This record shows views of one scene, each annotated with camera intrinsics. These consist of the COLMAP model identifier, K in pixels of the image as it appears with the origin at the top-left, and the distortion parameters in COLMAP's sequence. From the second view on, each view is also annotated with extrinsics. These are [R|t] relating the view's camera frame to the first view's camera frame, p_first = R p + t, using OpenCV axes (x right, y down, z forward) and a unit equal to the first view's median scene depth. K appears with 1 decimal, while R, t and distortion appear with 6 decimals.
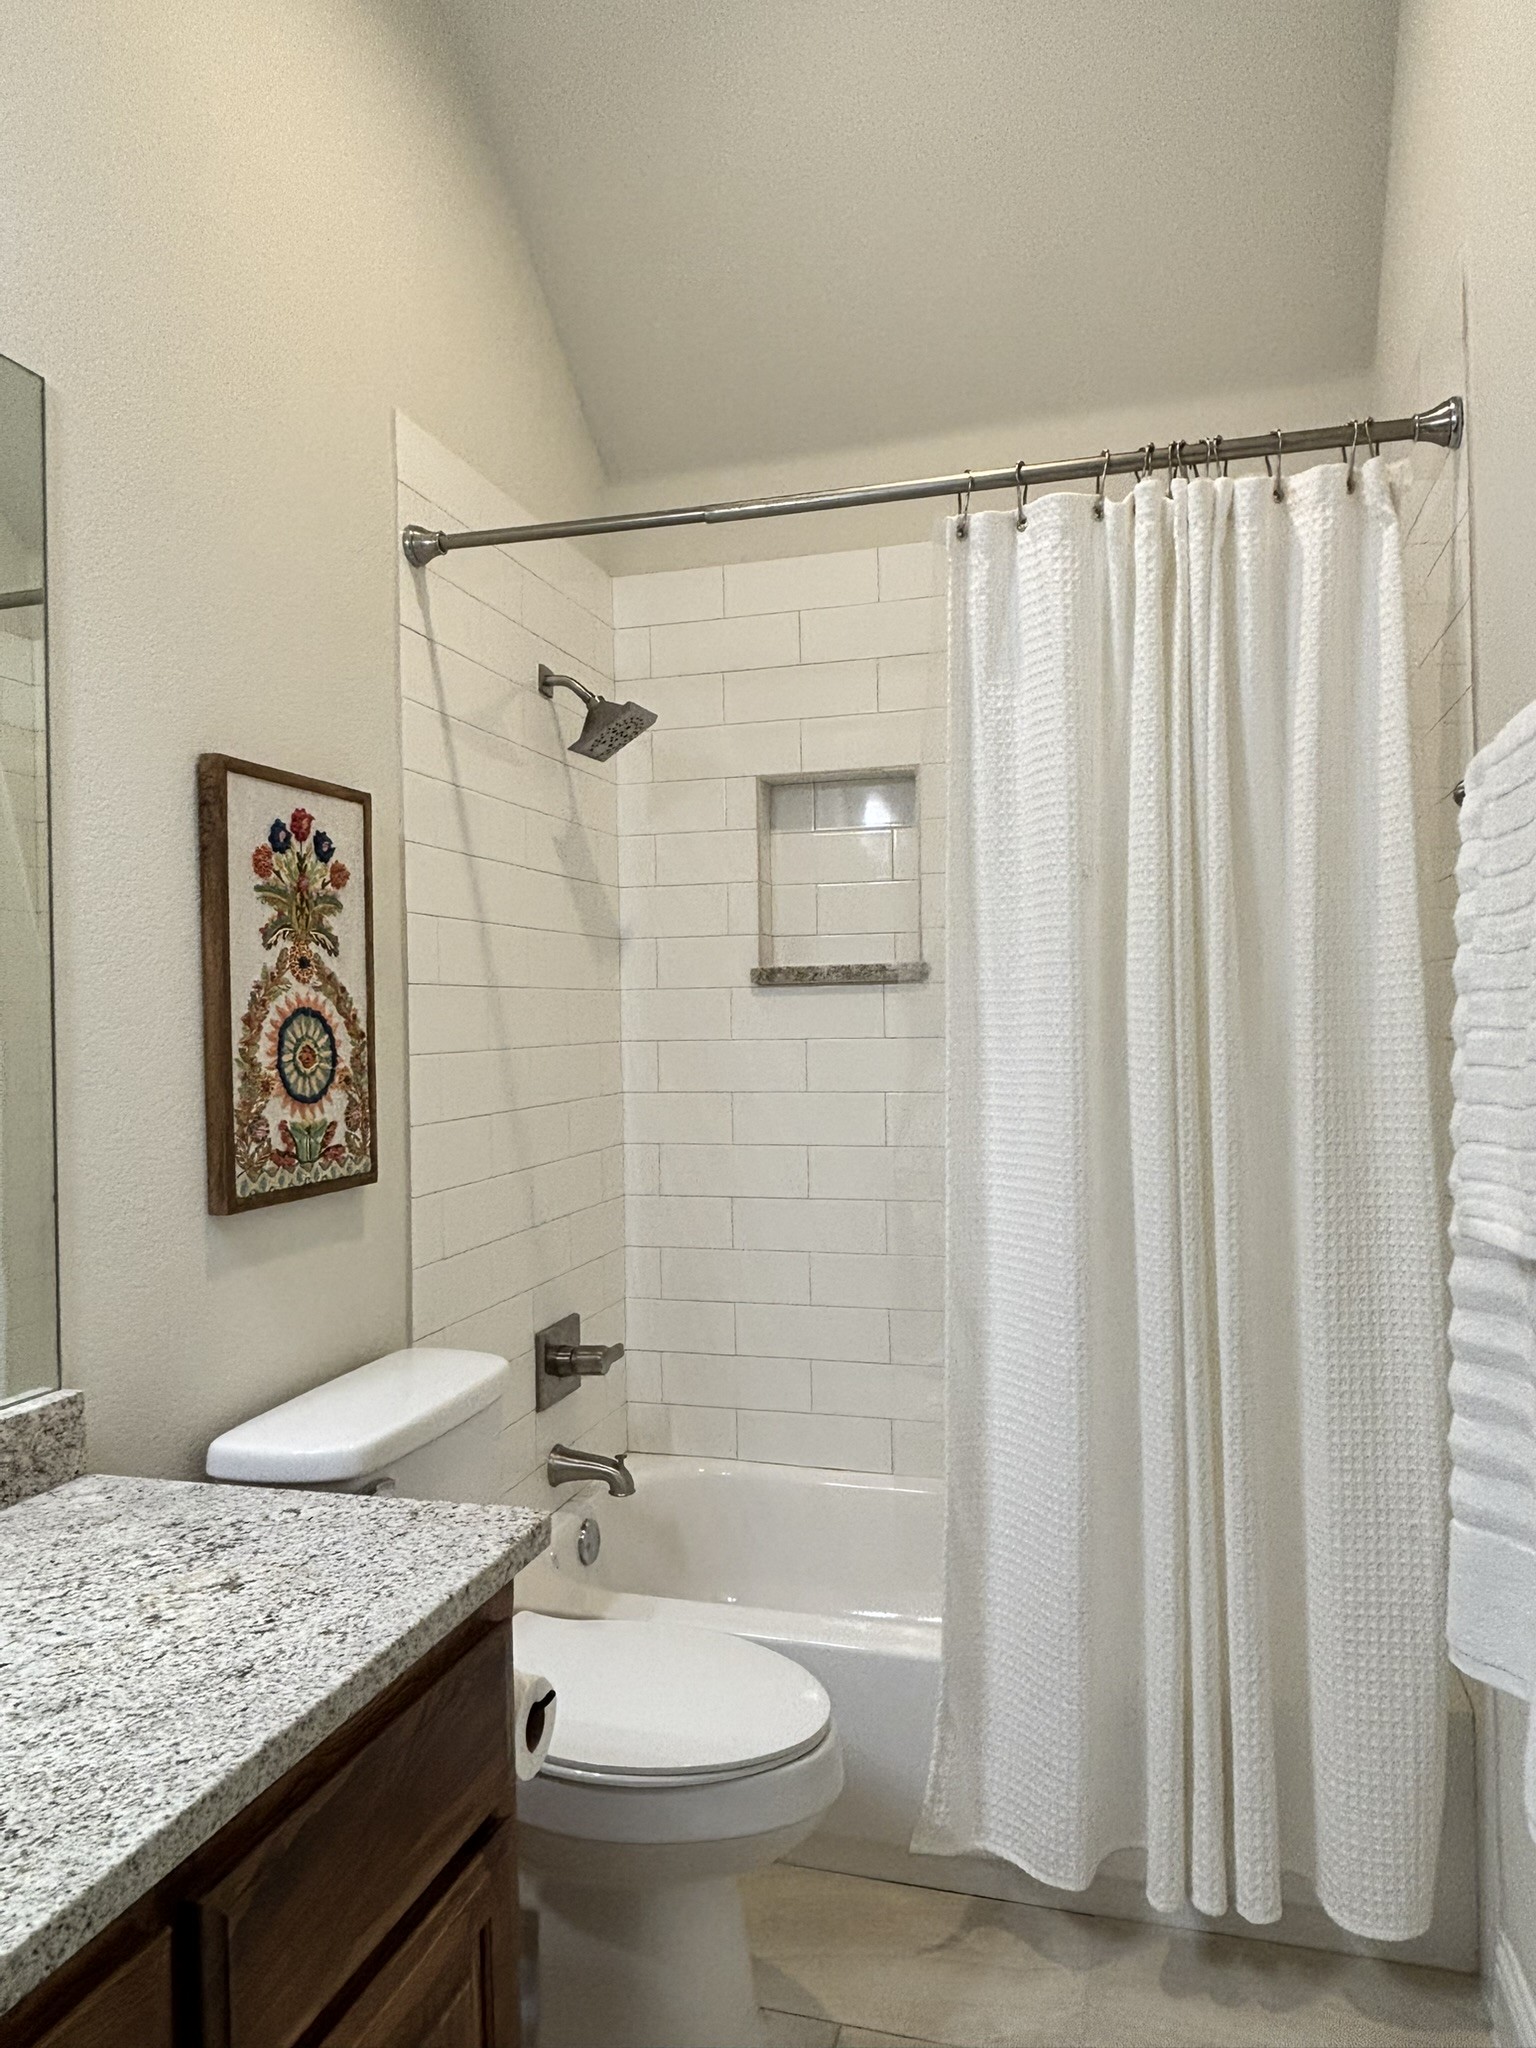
lens RADIAL K [[1395.6, 0, 766.1], [0, 1395.6, 1024.9], [0, 0, 1]] dist [0.019987, -0.040593]
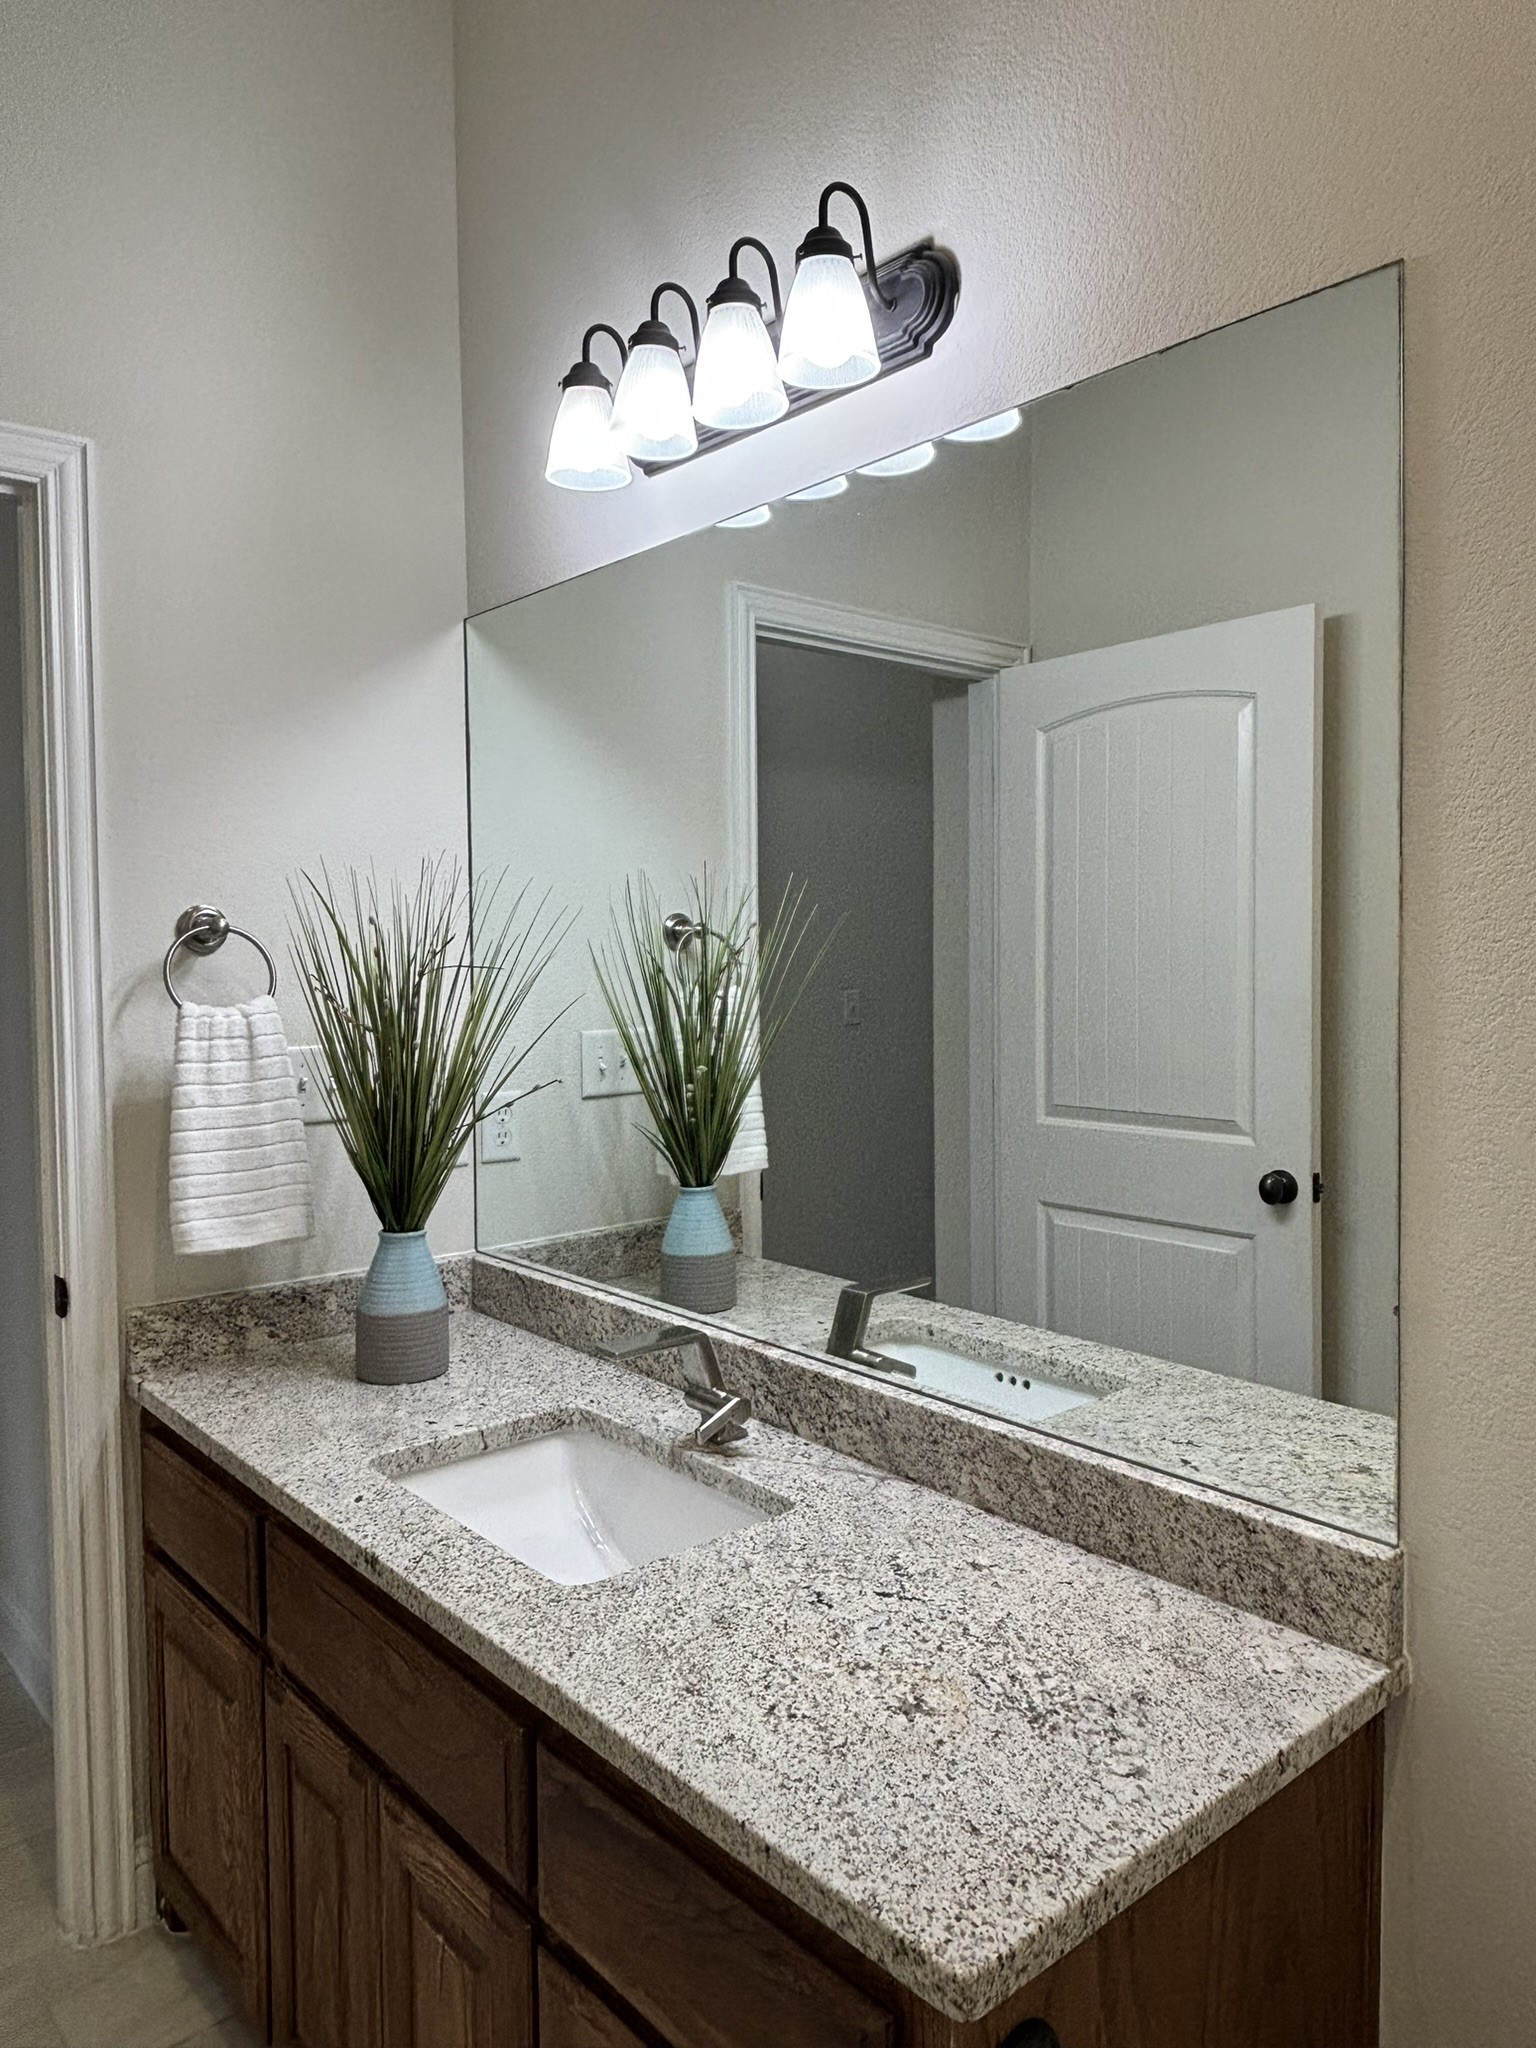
lens RADIAL K [[1395.6, 0, 767.1], [0, 1395.6, 1018.2], [0, 0, 1]] dist [0.019987, -0.040593]
pose [[-0.543549, 0.061354, -0.837132, 0.408100], [0.013715, 0.997841, 0.064228, -0.116514], [0.839266, 0.023430, -0.543217, 1.364177]]
